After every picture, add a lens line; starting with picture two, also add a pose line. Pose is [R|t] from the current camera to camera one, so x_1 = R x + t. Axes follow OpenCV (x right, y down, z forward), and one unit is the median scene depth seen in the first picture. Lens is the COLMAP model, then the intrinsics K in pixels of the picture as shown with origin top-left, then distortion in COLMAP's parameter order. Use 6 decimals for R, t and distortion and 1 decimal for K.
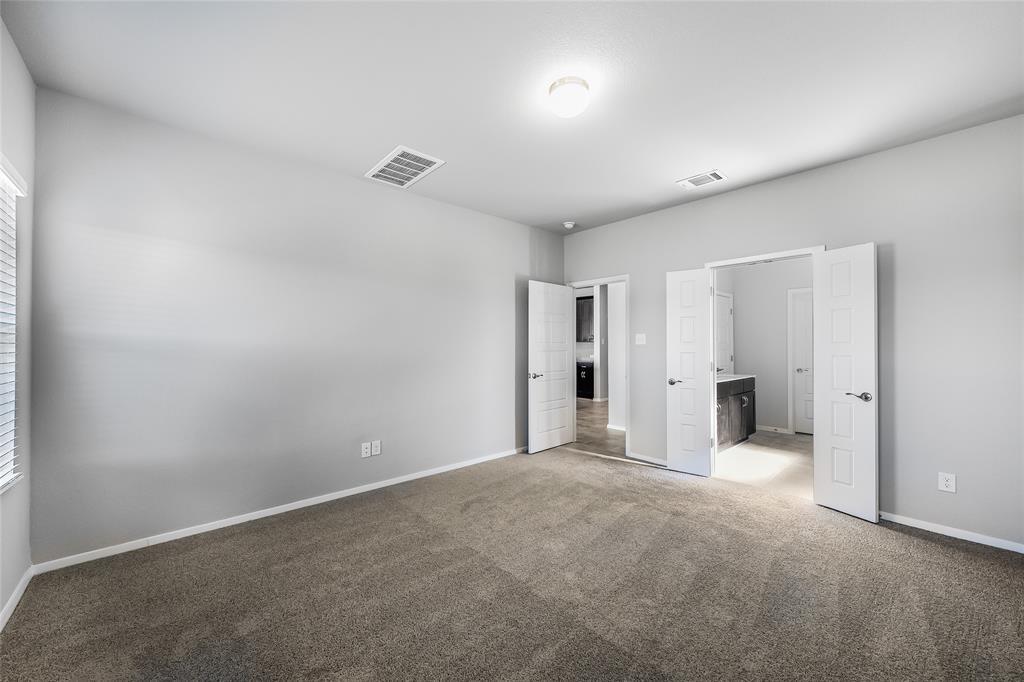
lens RADIAL K [[388.9, 0, 512.0], [0, 388.9, 341.0], [0, 0, 1]] dist [-0.008108, -0.000053]
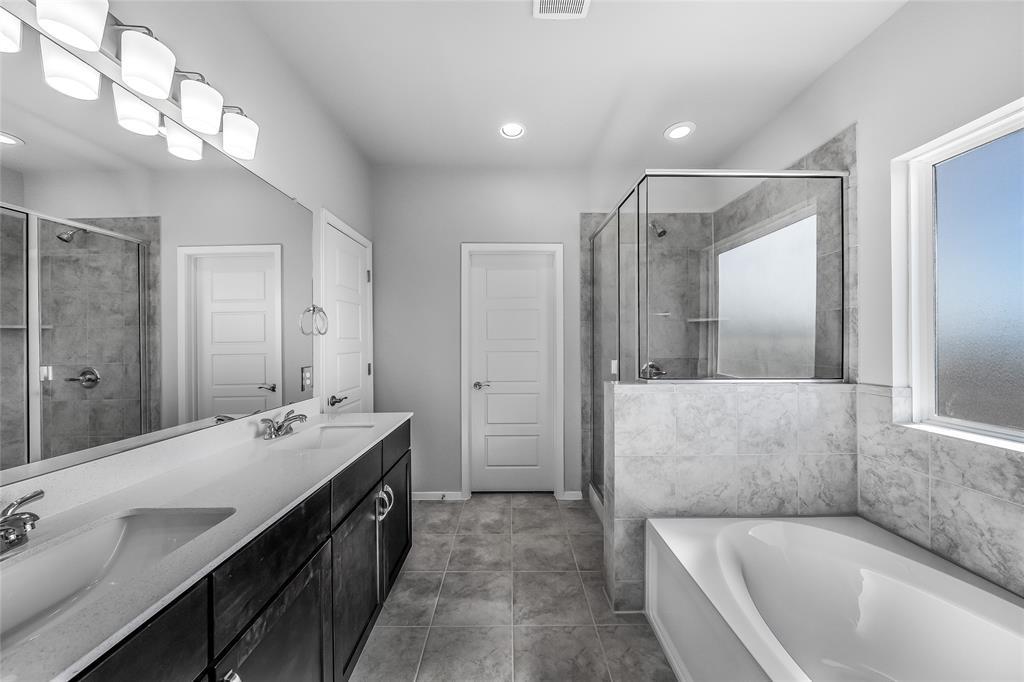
lens RADIAL K [[351.2, 0, 512.0], [0, 351.2, 341.0], [0, 0, 1]] dist [0.000168, 0.000001]
pose [[0.660264, -0.001073, 0.751033, 0.376621], [-0.003361, 0.999985, 0.004383, 0.007112], [-0.751026, -0.005419, 0.660250, 0.607929]]
